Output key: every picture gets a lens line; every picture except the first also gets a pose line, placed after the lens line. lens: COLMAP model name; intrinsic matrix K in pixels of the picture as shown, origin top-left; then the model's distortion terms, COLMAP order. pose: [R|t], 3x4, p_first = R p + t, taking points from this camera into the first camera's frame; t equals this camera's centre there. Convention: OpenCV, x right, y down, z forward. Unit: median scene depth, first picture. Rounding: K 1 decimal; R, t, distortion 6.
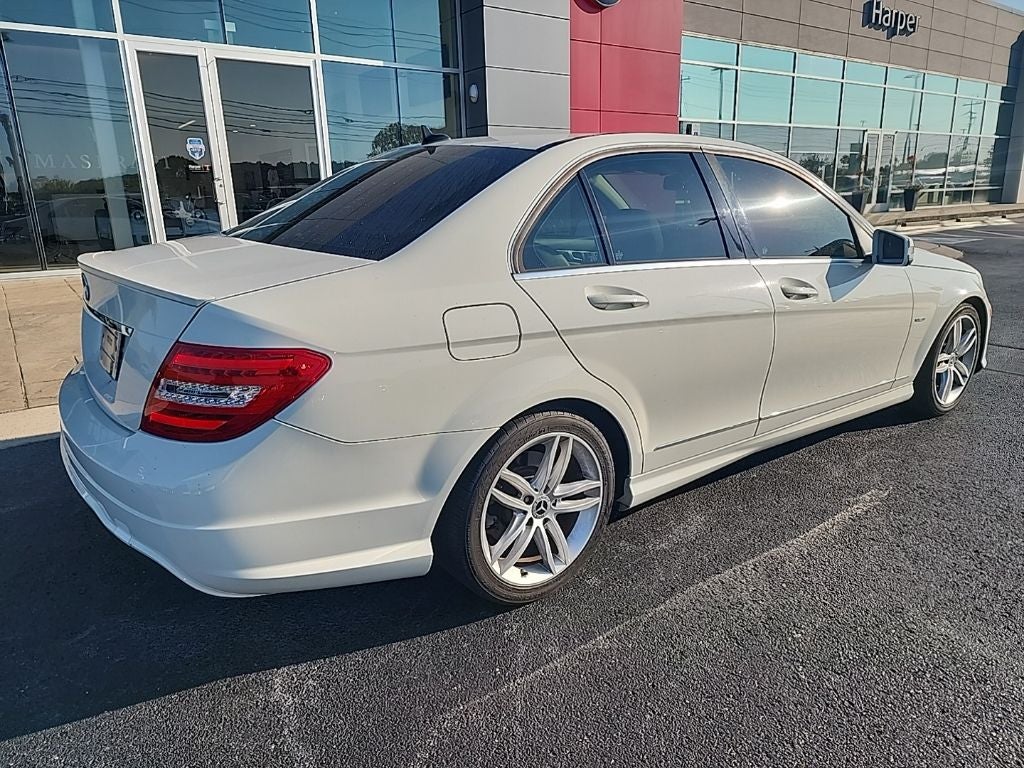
lens RADIAL K [[695.0, 0, 519.8], [0, 695.0, 372.5], [0, 0, 1]] dist [0.069038, -0.064446]
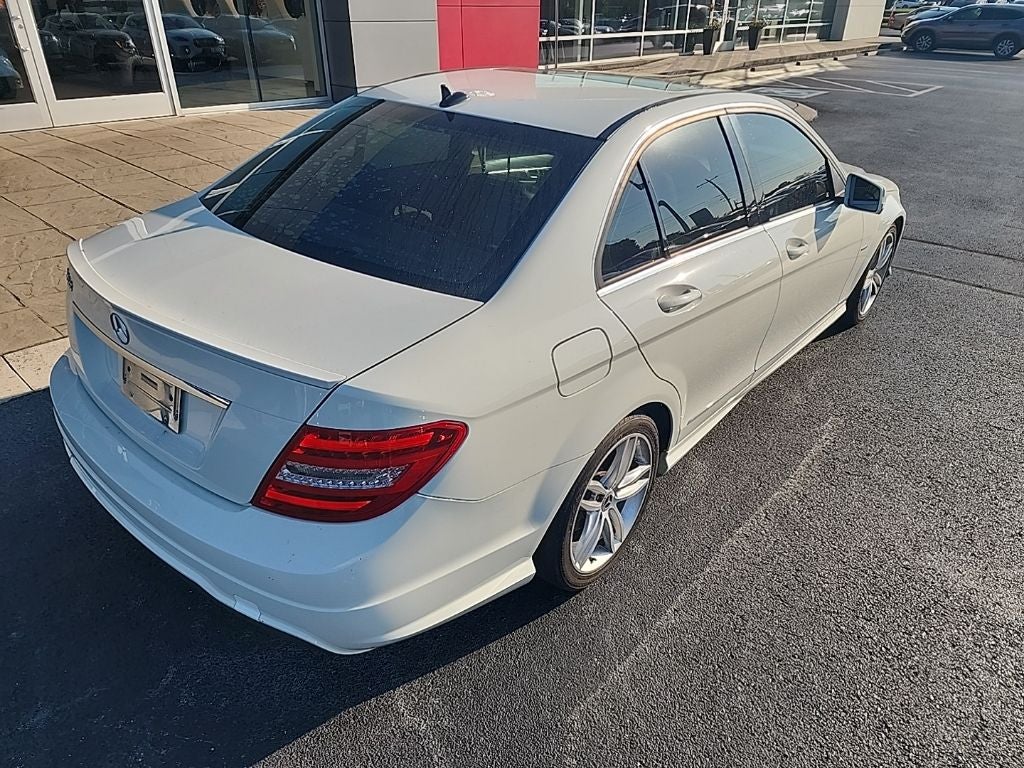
lens RADIAL K [[696.0, 0, 511.0], [0, 696.0, 375.2], [0, 0, 1]] dist [0.065029, -0.058085]
pose [[0.976065, -0.073690, 0.204612, -0.300093], [0.023914, 0.971506, 0.235804, -0.232525], [-0.216158, -0.225266, 0.950016, 0.067009]]
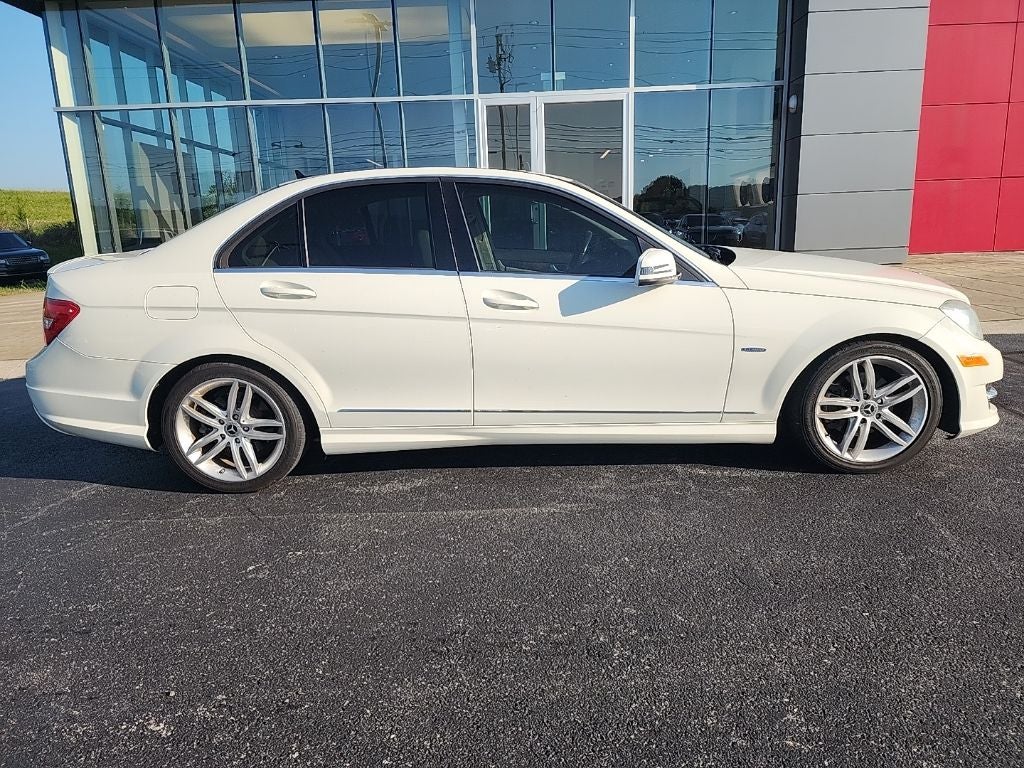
lens RADIAL K [[696.0, 0, 511.0], [0, 696.0, 375.2], [0, 0, 1]] dist [0.065029, -0.058085]
pose [[0.784391, 0.125903, -0.607354, 1.307963], [-0.137964, 0.990068, 0.027059, -0.037710], [0.604728, 0.062568, 0.793971, 0.166567]]
